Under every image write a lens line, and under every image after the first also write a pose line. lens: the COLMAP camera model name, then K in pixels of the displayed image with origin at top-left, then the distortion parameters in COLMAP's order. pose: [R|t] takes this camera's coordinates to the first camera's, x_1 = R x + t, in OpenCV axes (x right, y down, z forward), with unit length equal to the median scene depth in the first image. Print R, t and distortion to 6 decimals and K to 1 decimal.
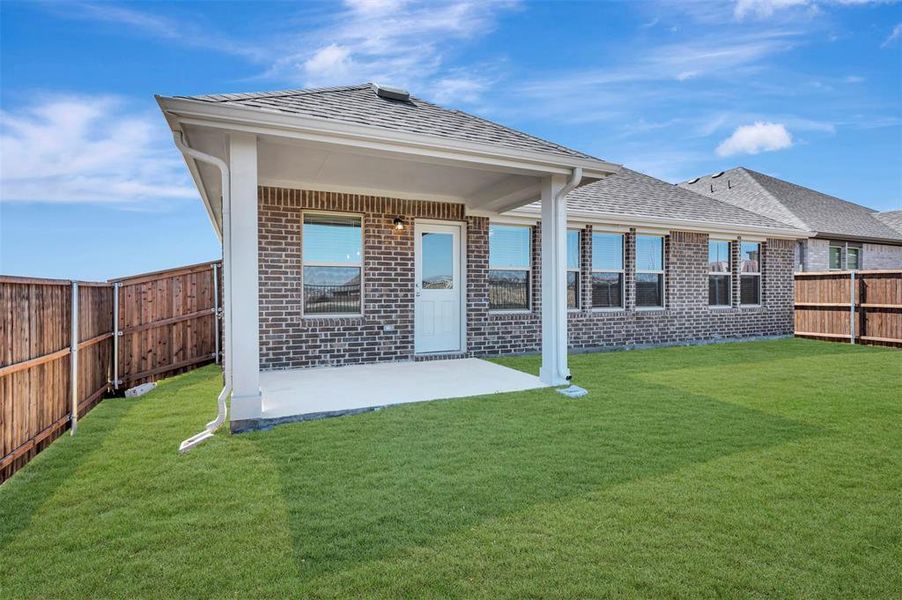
lens RADIAL K [[467.3, 0, 464.3], [0, 467.3, 296.0], [0, 0, 1]] dist [-0.000172, 0.000070]
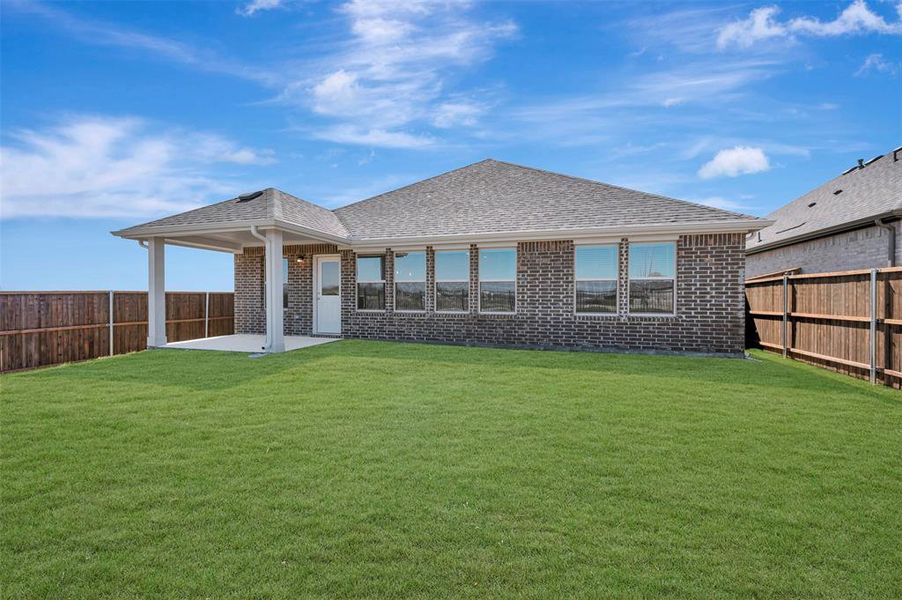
lens RADIAL K [[359.5, 0, 459.0], [0, 359.5, 296.3], [0, 0, 1]] dist [0.000488, -0.000087]
pose [[0.741234, 0.004863, -0.671229, 0.939030], [-0.009134, 0.999954, -0.002842, -0.009987], [0.671184, 0.008238, 0.741245, 0.294757]]
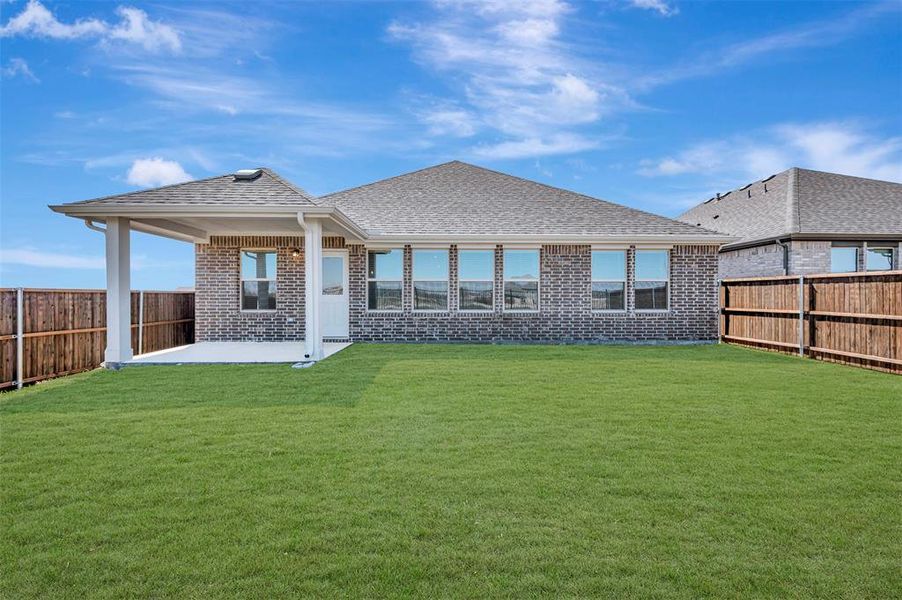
lens RADIAL K [[359.5, 0, 459.0], [0, 359.5, 296.3], [0, 0, 1]] dist [0.000488, -0.000087]
pose [[0.912990, 0.003108, -0.407971, 0.641471], [-0.006182, 0.999962, -0.006216, -0.004414], [0.407936, 0.008197, 0.912974, 0.099083]]
